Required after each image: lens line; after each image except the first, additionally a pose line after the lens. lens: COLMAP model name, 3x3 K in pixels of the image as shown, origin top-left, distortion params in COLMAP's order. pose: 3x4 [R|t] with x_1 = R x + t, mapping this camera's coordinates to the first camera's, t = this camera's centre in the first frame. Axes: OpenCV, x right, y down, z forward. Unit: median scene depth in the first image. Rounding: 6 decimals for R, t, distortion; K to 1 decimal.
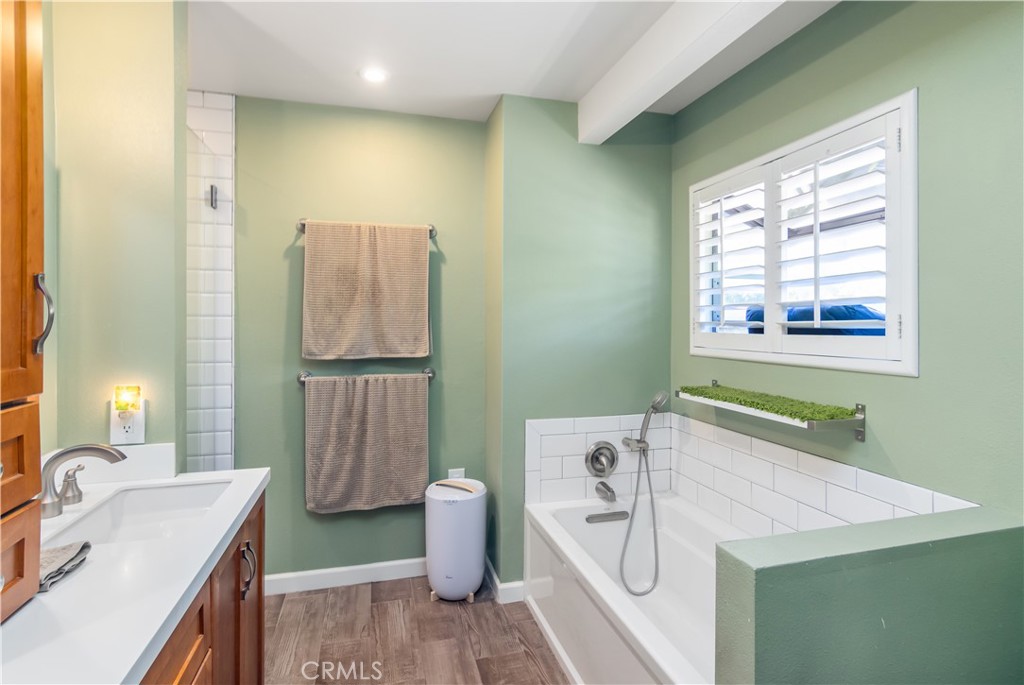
lens RADIAL K [[549.0, 0, 521.8], [0, 549.0, 318.3], [0, 0, 1]] dist [0.000221, 0.001260]
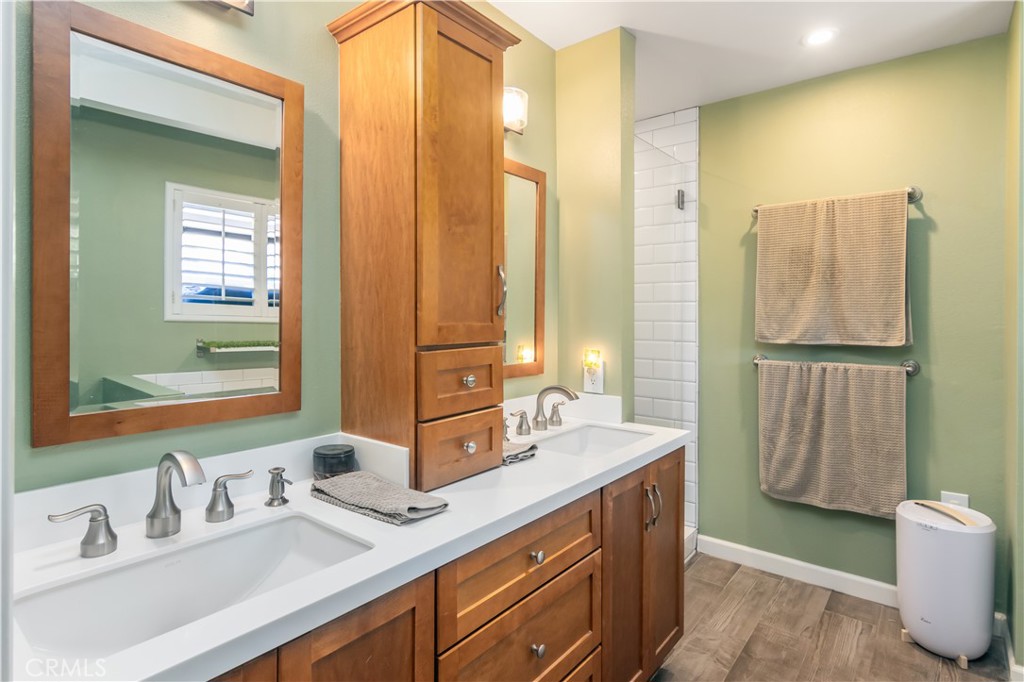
lens RADIAL K [[549.0, 0, 521.8], [0, 549.0, 316.8], [0, 0, 1]] dist [0.000221, 0.001260]
pose [[0.567151, -0.001556, -0.823613, 0.194965], [-0.000640, 0.999997, -0.002330, 0.029188], [0.823614, 0.001848, 0.567148, 0.055833]]
